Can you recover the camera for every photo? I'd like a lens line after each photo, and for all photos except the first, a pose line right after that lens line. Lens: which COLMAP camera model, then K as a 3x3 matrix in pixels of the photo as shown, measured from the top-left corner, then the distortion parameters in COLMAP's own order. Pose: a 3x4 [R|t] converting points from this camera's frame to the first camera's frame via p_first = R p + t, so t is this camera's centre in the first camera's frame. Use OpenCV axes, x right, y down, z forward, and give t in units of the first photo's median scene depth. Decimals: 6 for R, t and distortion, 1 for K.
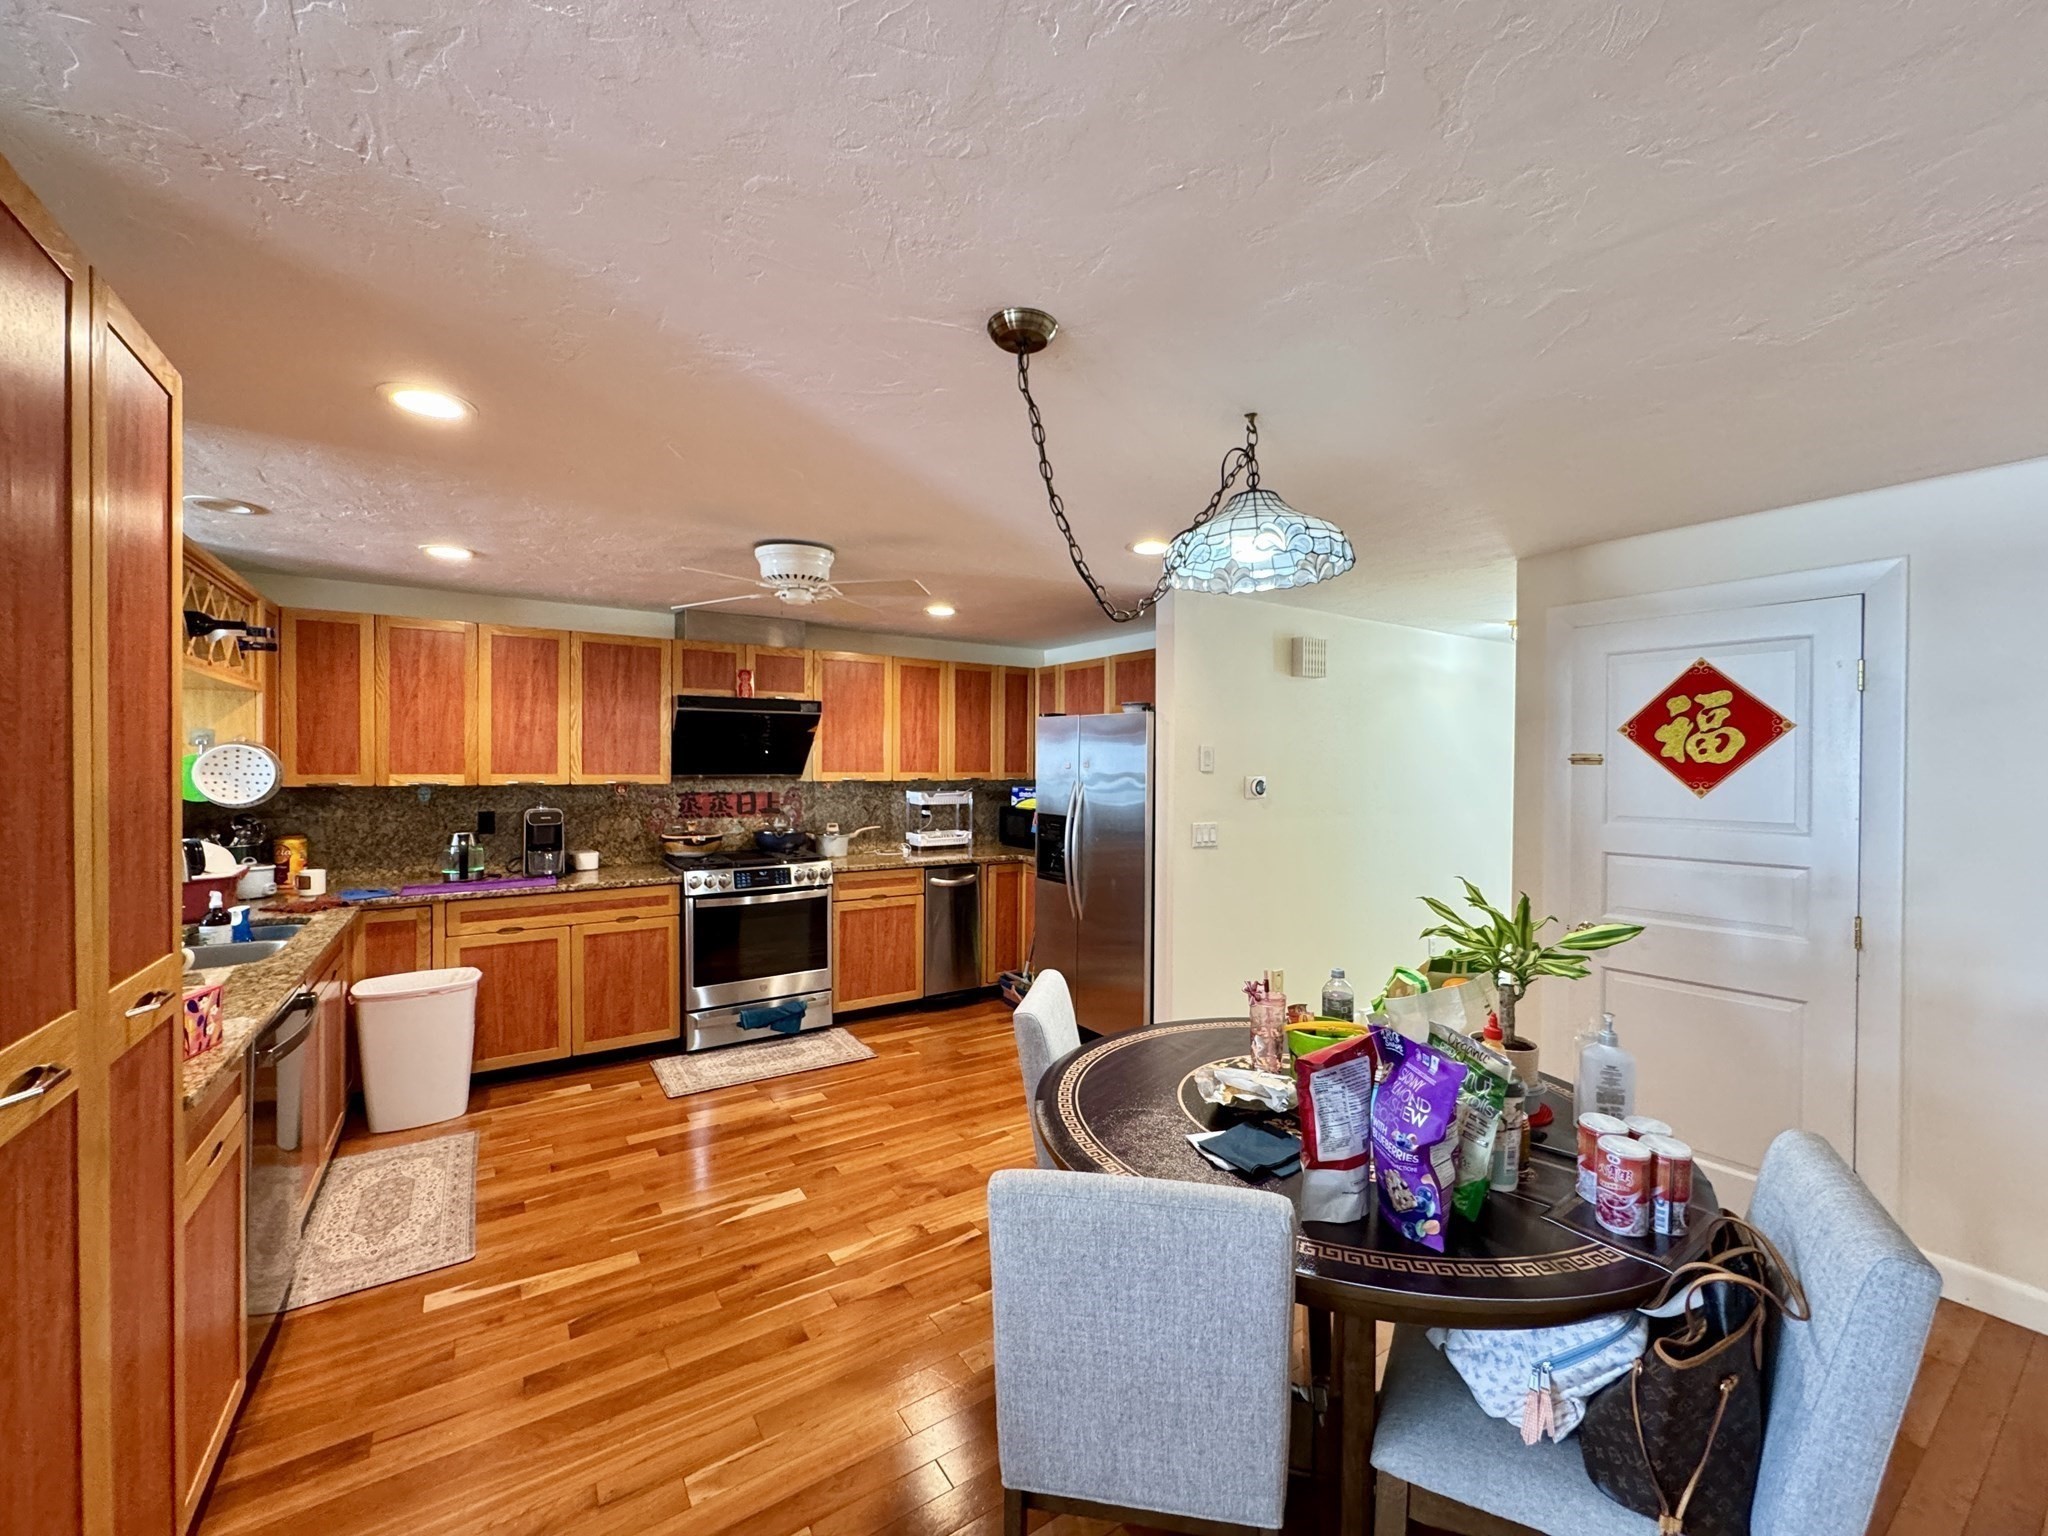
lens RADIAL K [[815.3, 0, 1024.0], [0, 815.3, 768.0], [0, 0, 1]] dist [-0.003316, -0.000646]
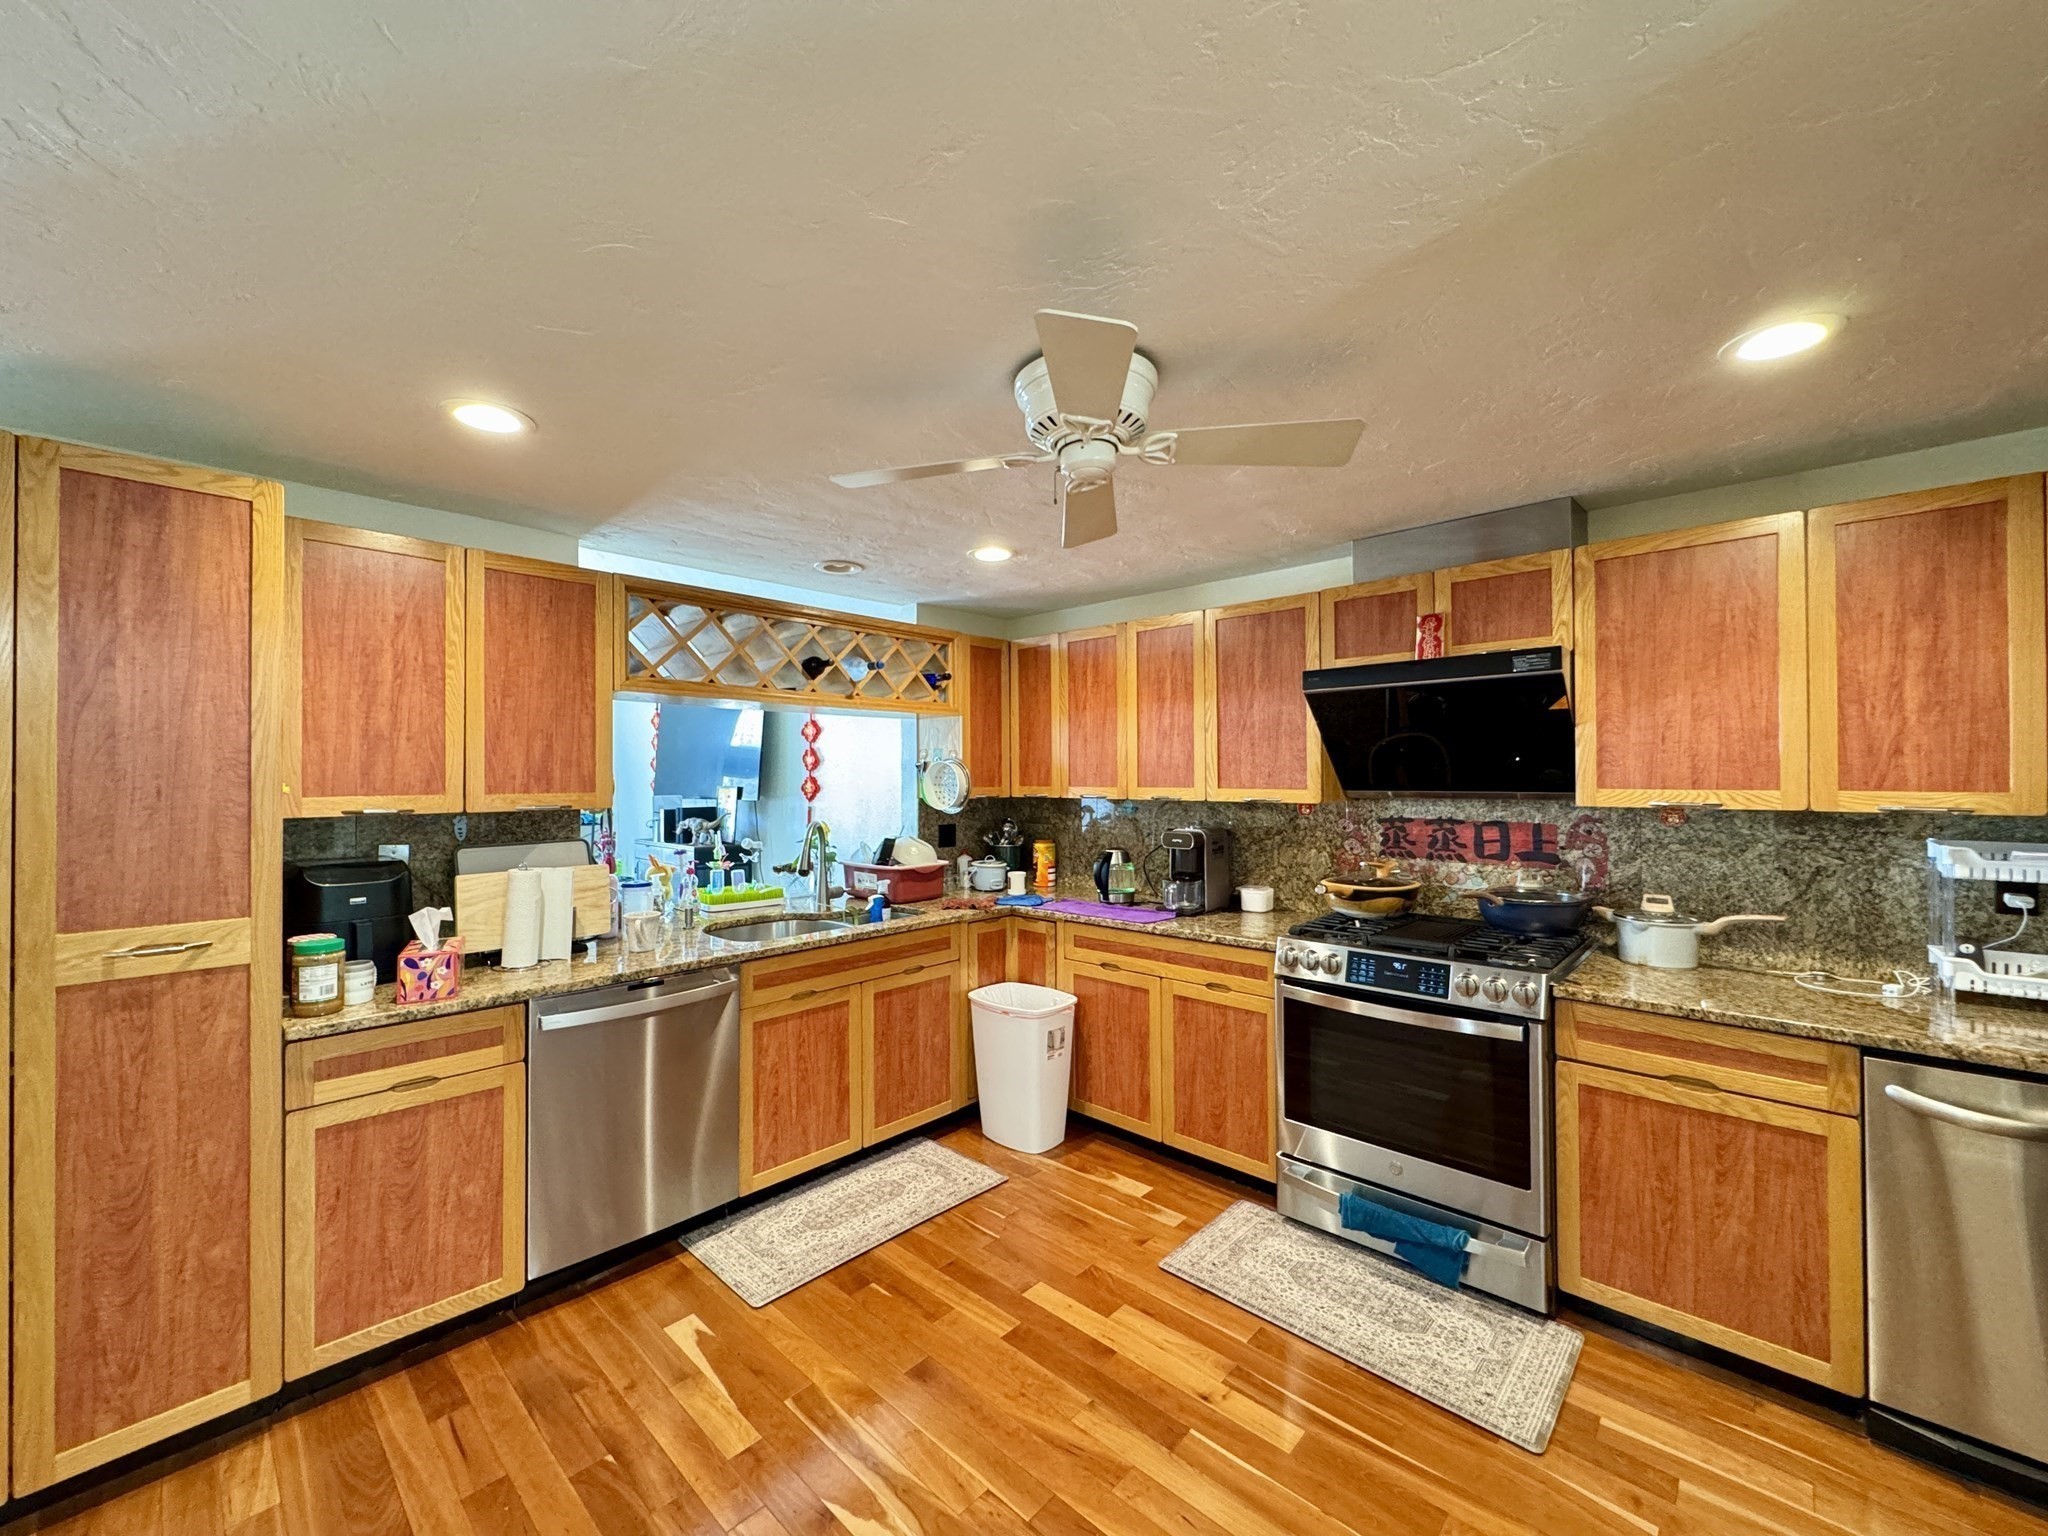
lens RADIAL K [[810.8, 0, 1016.9], [0, 810.8, 770.0], [0, 0, 1]] dist [-0.004175, 0.000293]
pose [[0.227010, -0.013435, -0.973800, 0.170352], [-0.000275, 0.999904, -0.013859, 0.000890], [0.973892, 0.003414, 0.226985, 0.616049]]
